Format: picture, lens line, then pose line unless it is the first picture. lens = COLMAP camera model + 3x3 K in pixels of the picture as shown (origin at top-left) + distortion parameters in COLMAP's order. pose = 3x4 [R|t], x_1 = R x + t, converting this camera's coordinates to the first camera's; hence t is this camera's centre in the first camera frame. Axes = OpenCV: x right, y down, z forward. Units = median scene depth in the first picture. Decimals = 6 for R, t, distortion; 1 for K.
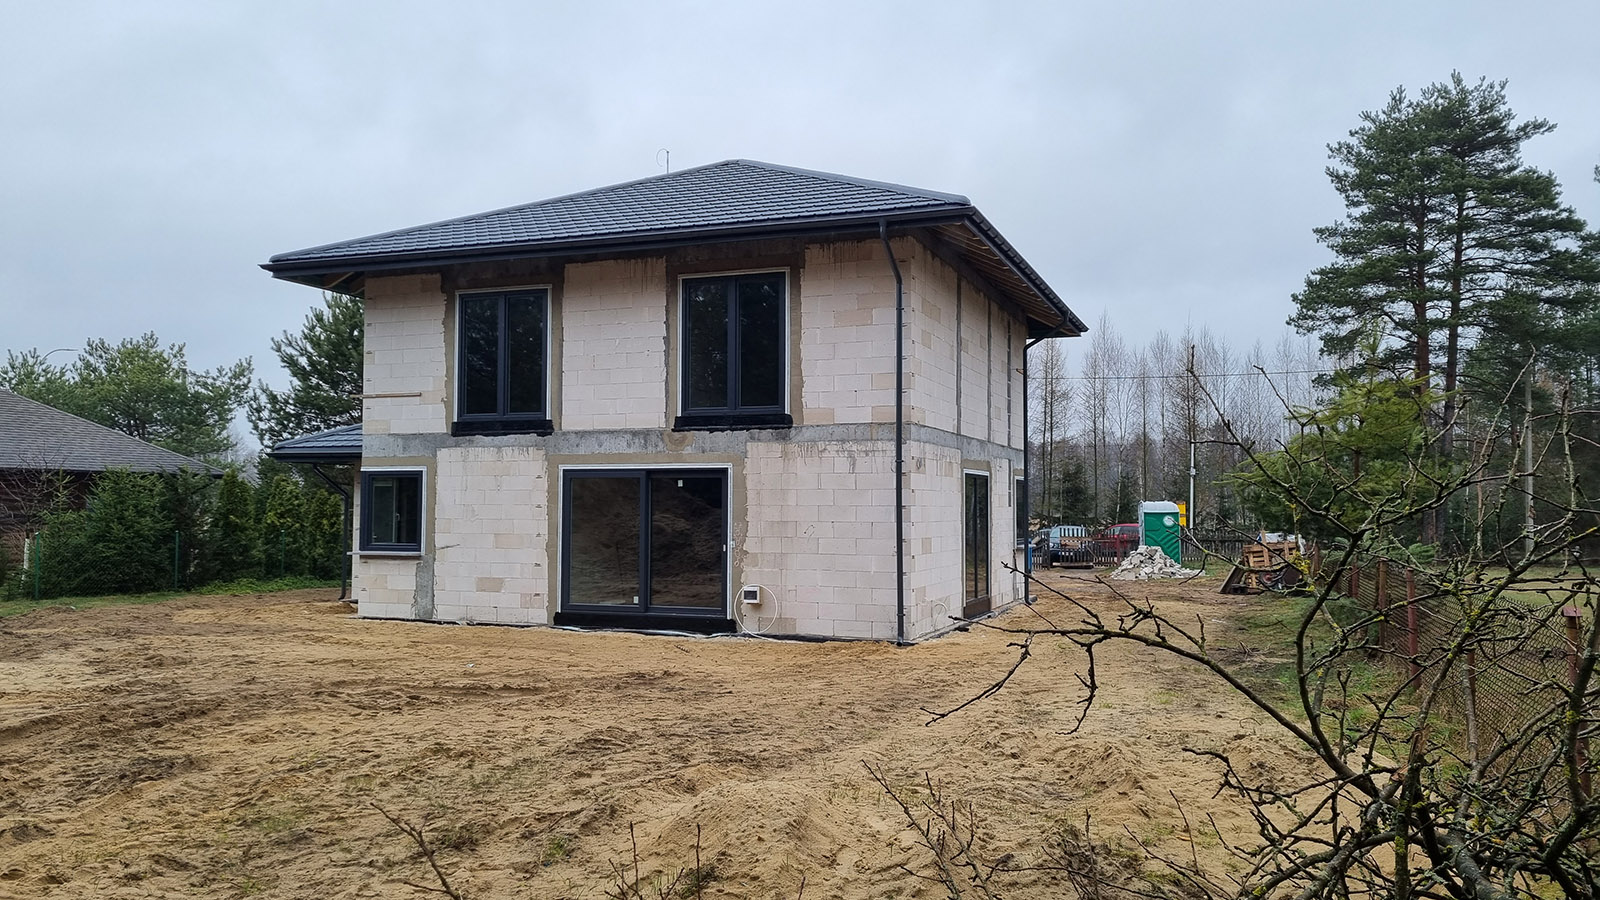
lens RADIAL K [[1202.4, 0, 779.8], [0, 1202.4, 435.9], [0, 0, 1]] dist [0.060066, -0.036755]
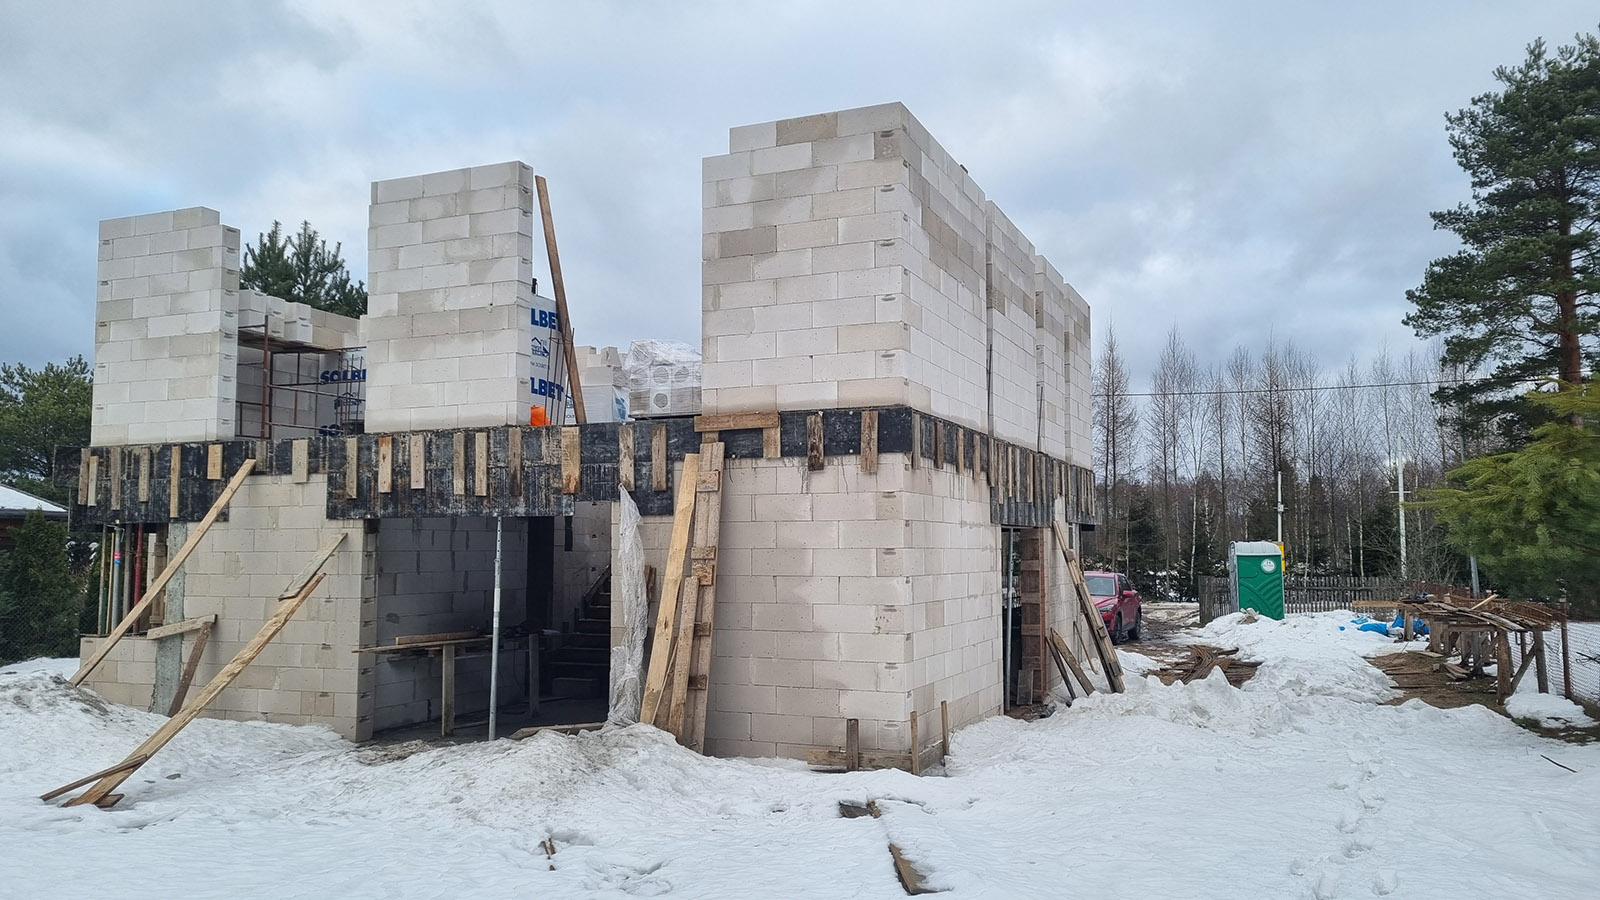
lens RADIAL K [[1202.4, 0, 797.2], [0, 1202.4, 451.6], [0, 0, 1]] dist [0.060066, -0.036755]
pose [[0.999490, -0.008948, -0.030648, 0.064299], [0.008238, 0.999697, -0.023192, 0.020483], [0.030846, 0.022928, 0.999261, 0.351670]]
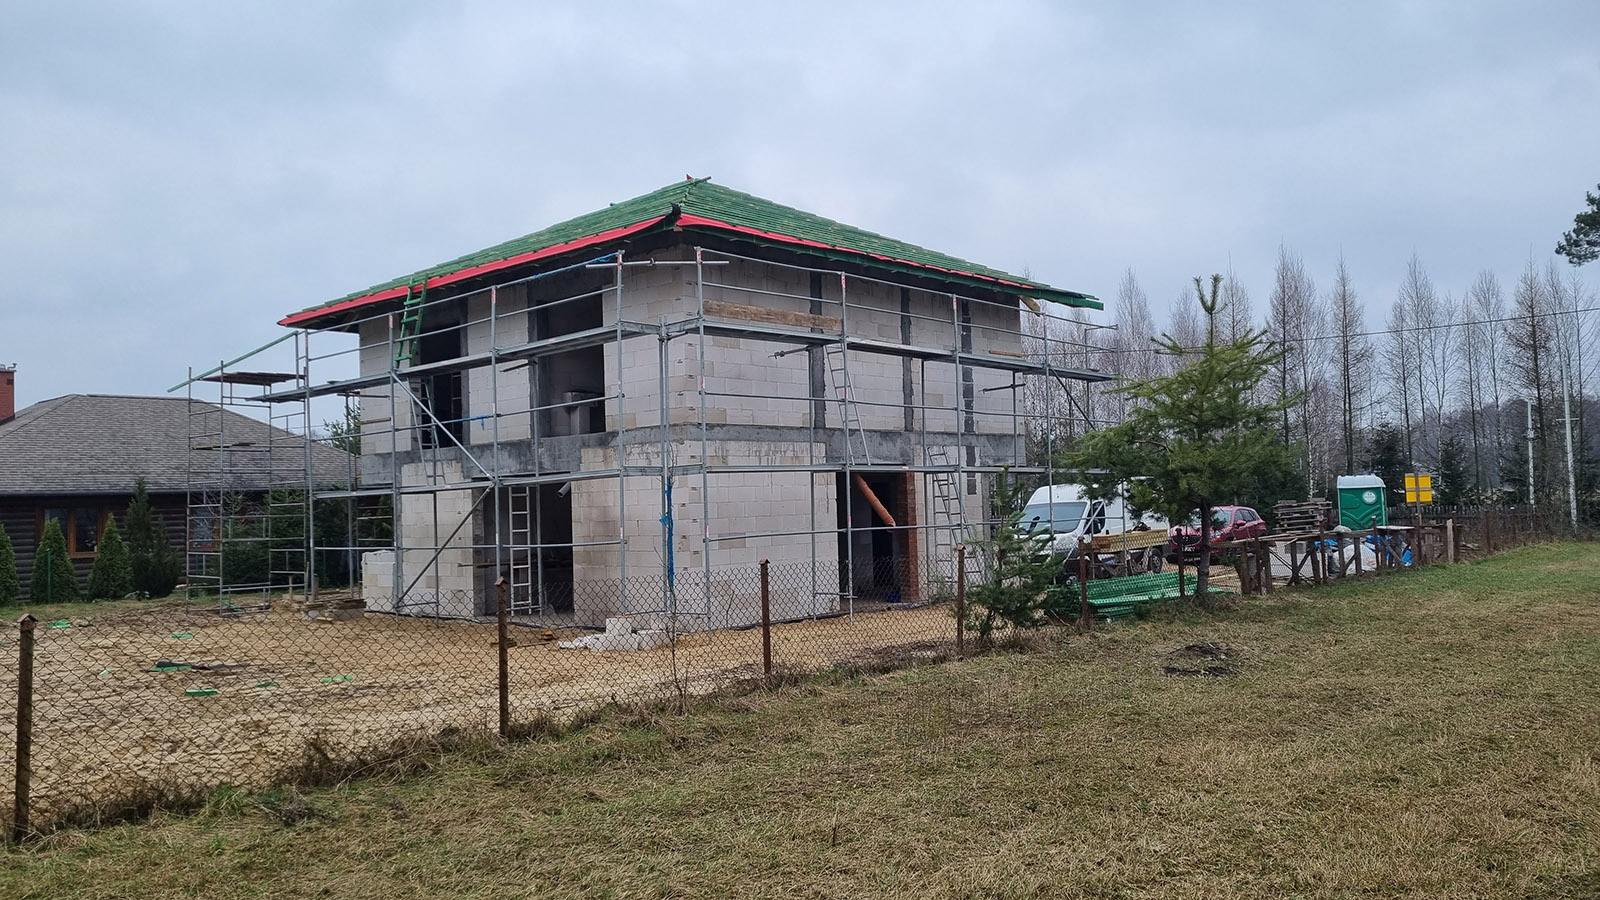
lens RADIAL K [[1202.4, 0, 798.9], [0, 1202.4, 441.8], [0, 0, 1]] dist [0.060066, -0.036755]
pose [[0.932779, -0.051424, -0.356763, 0.484296], [0.056968, 0.998363, 0.005041, 0.004311], [0.355920, -0.025026, 0.934181, 0.055922]]
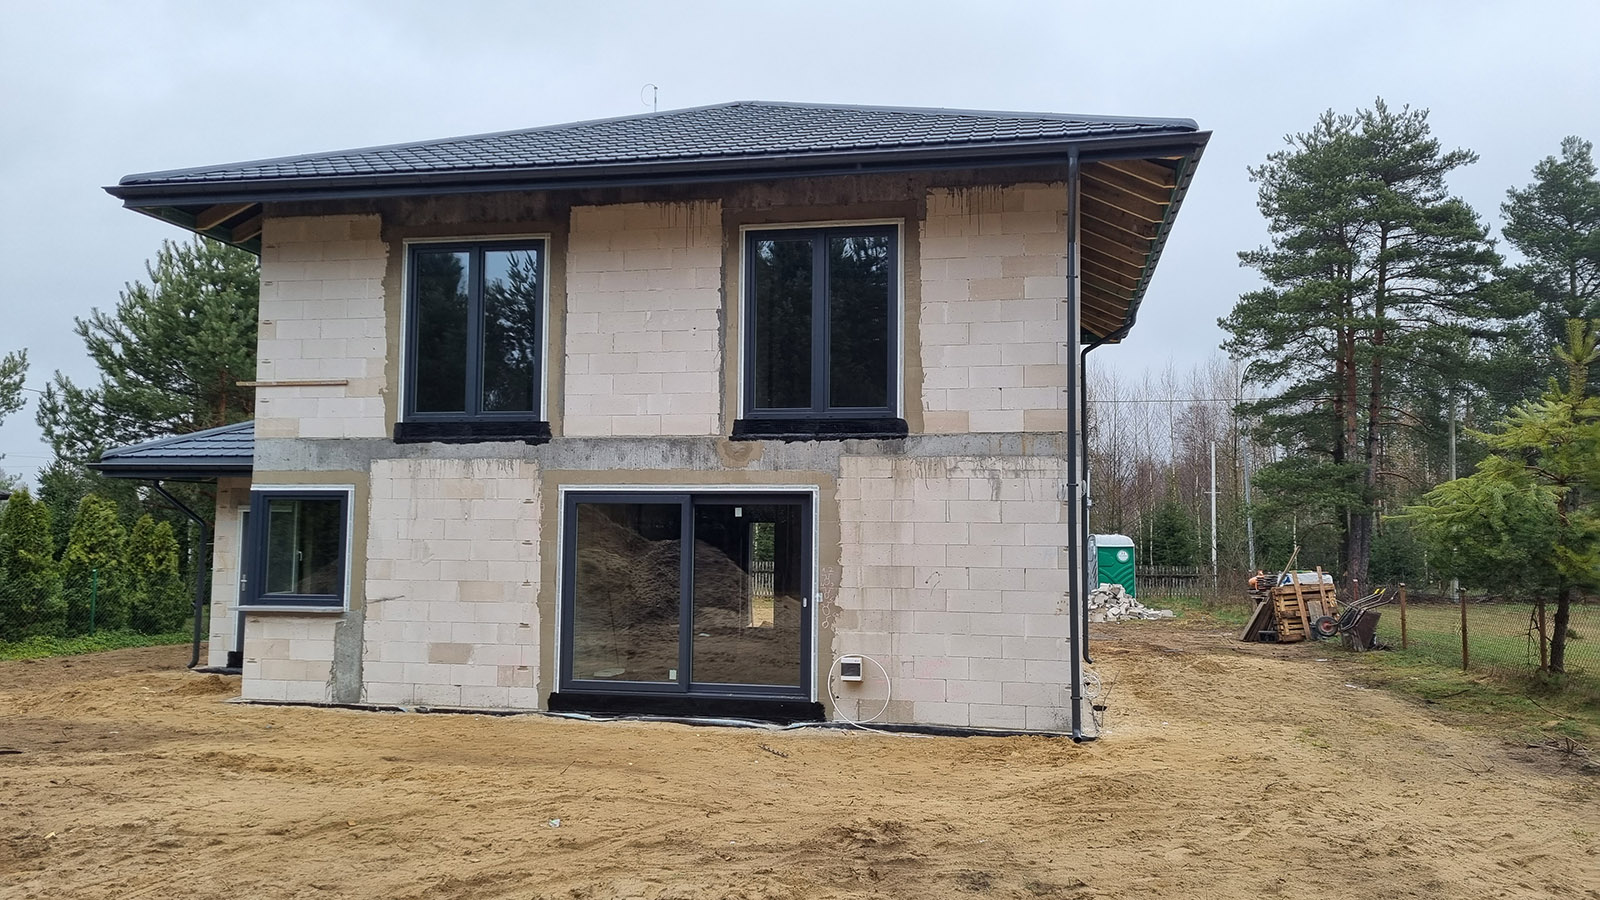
lens RADIAL K [[1202.4, 0, 791.3], [0, 1202.4, 441.0], [0, 0, 1]] dist [0.060066, -0.036755]
pose [[0.985591, 0.018861, 0.168091, -0.160669], [-0.015685, 0.999673, -0.020204, 0.009887], [-0.168417, 0.017276, 0.985564, 0.259876]]
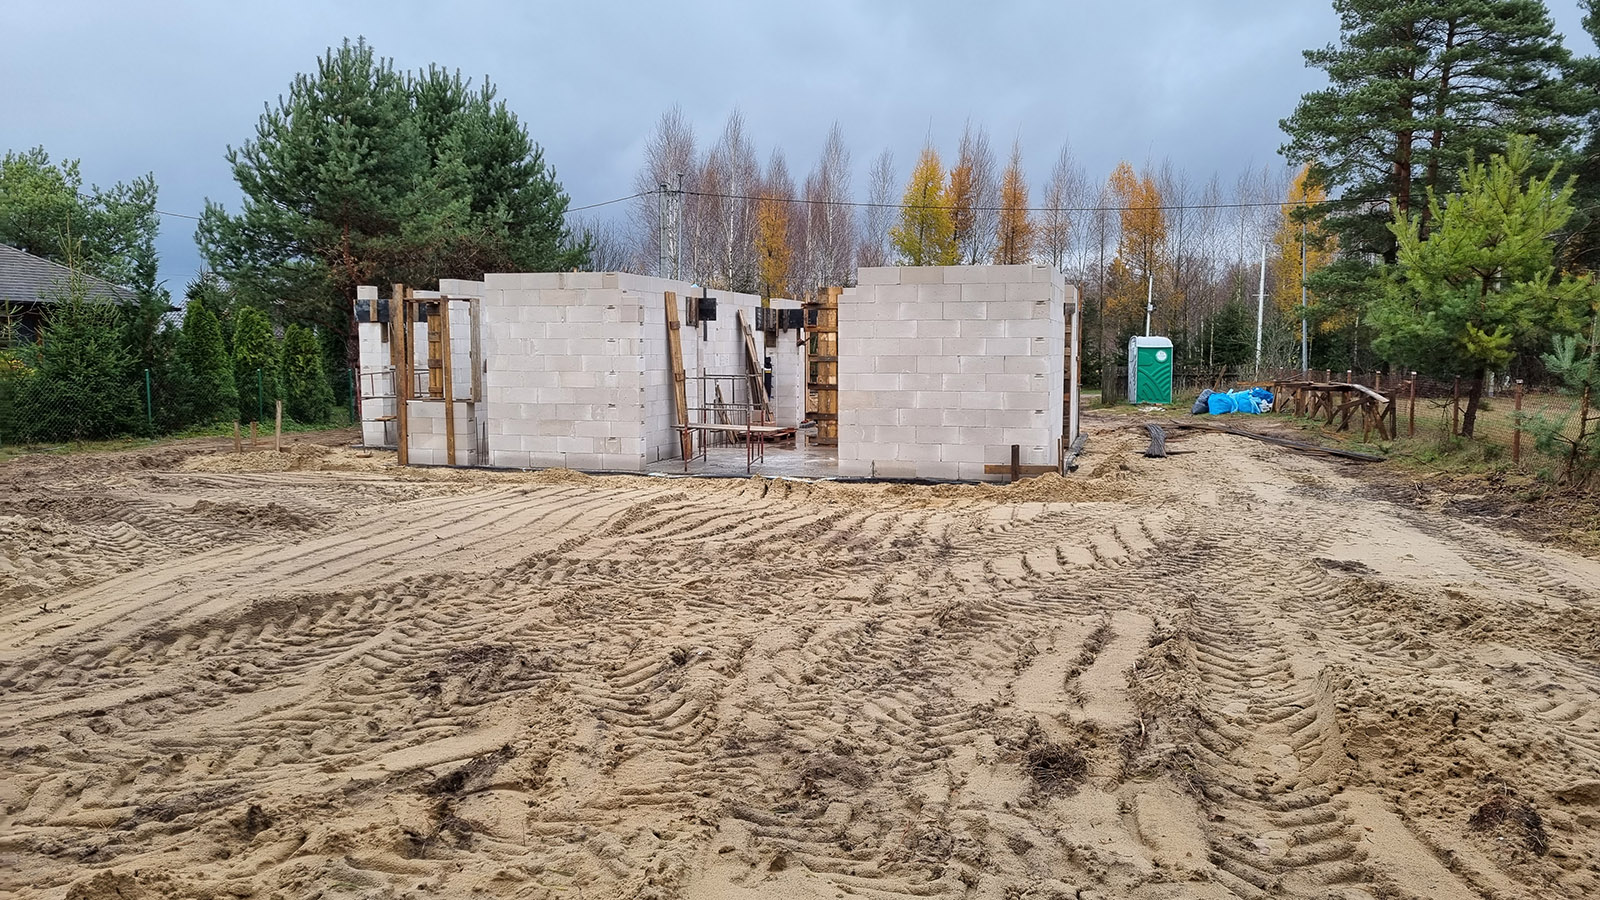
lens RADIAL K [[1202.4, 0, 797.2], [0, 1202.4, 461.0], [0, 0, 1]] dist [0.060066, -0.036755]
pose [[0.994526, -0.011545, 0.103851, -0.154975], [-0.004603, 0.988073, 0.153917, 0.007681], [-0.104389, -0.153553, 0.982611, 0.088720]]
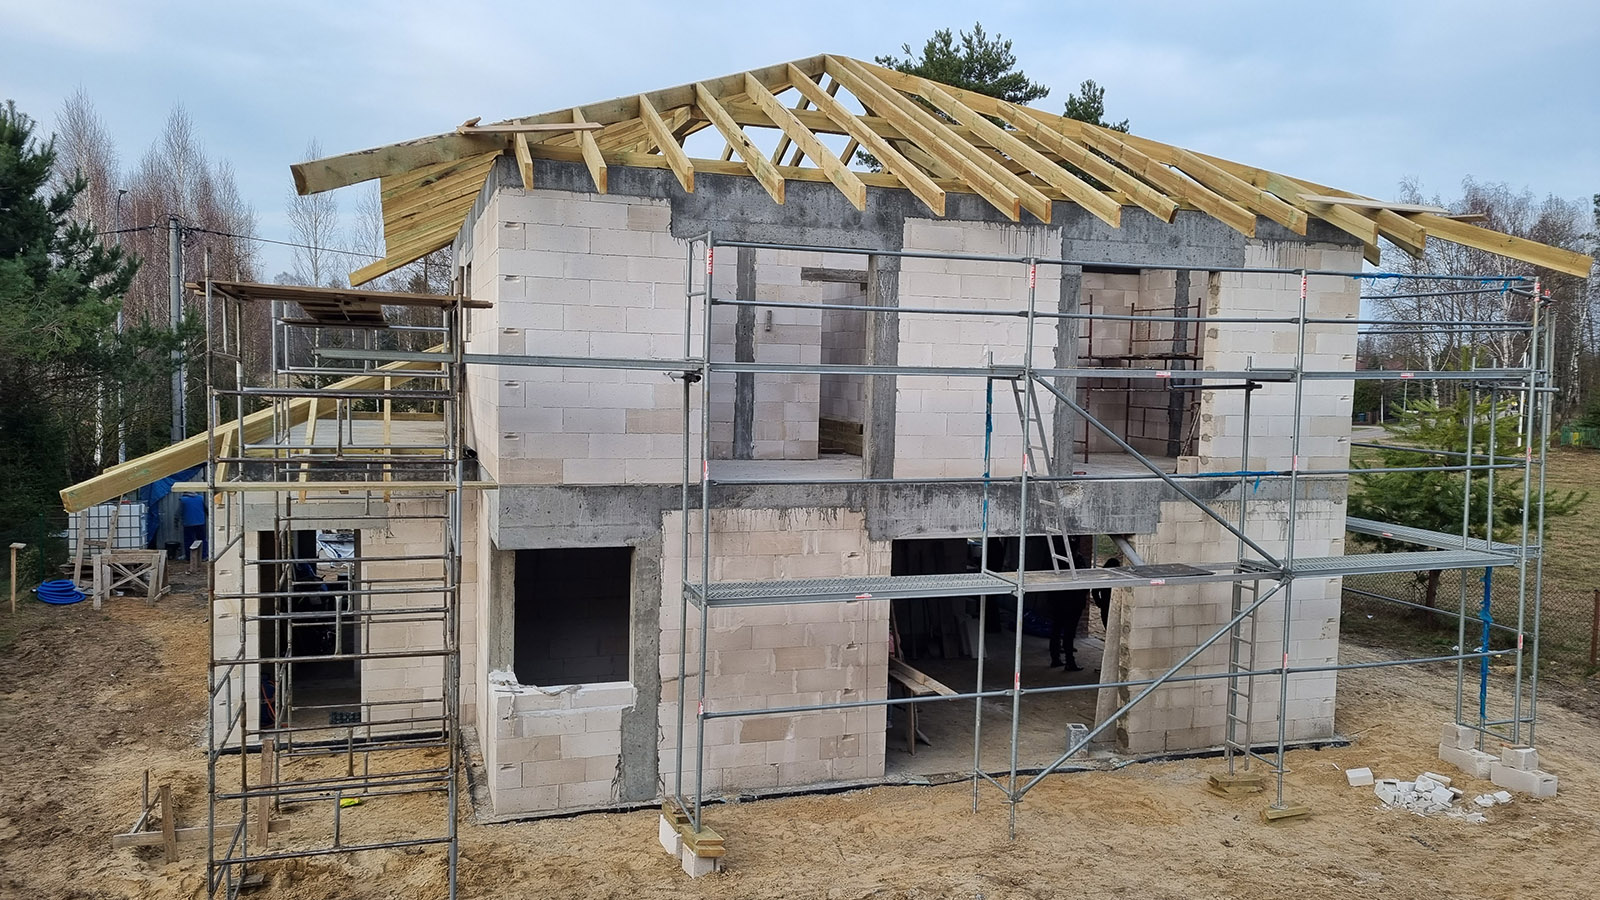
lens RADIAL K [[1202.4, 0, 805.2], [0, 1202.4, 459.2], [0, 0, 1]] dist [0.060066, -0.036755]
pose [[0.761608, -0.036066, 0.647034, -0.602728], [-0.059579, 0.990325, 0.125329, -0.090005], [-0.645294, -0.134001, 0.752090, 0.527156]]
